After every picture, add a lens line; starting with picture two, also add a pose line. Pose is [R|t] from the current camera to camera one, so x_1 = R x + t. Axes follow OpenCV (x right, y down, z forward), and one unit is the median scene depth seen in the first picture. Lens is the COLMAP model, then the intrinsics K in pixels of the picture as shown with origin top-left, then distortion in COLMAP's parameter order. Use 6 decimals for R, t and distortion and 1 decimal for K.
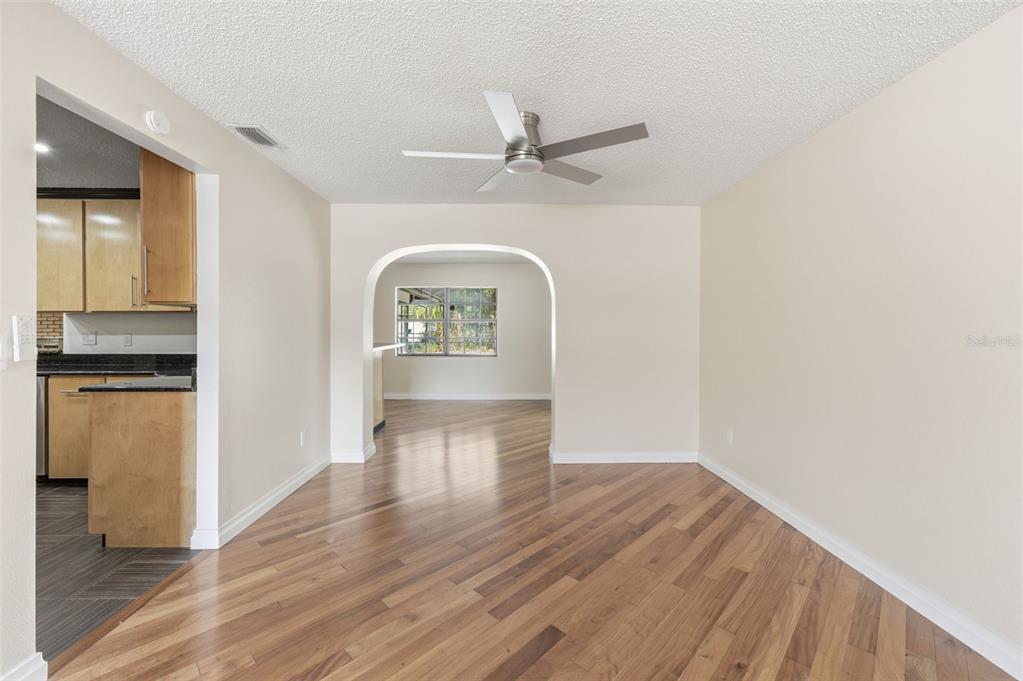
lens RADIAL K [[413.7, 0, 508.9], [0, 413.7, 334.4], [0, 0, 1]] dist [-0.033148, 0.017368]
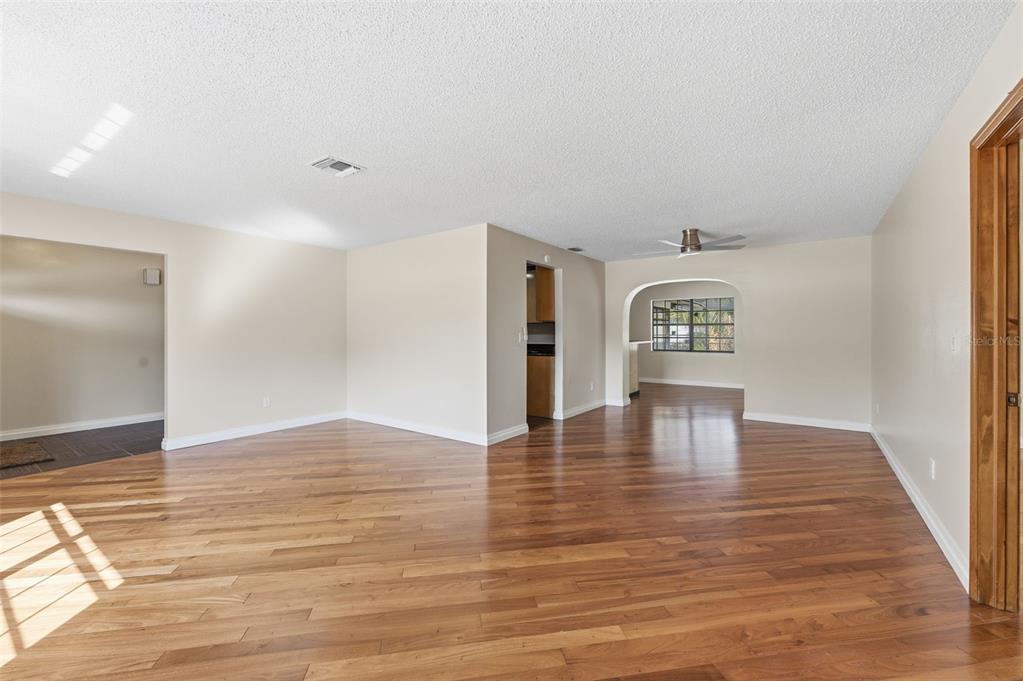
lens RADIAL K [[413.7, 0, 508.9], [0, 413.7, 334.4], [0, 0, 1]] dist [-0.033148, 0.017368]
pose [[0.800556, -0.002998, -0.599250, 0.319612], [-0.001706, 0.999972, -0.007282, 0.012727], [0.599255, 0.006852, 0.800529, -0.724552]]
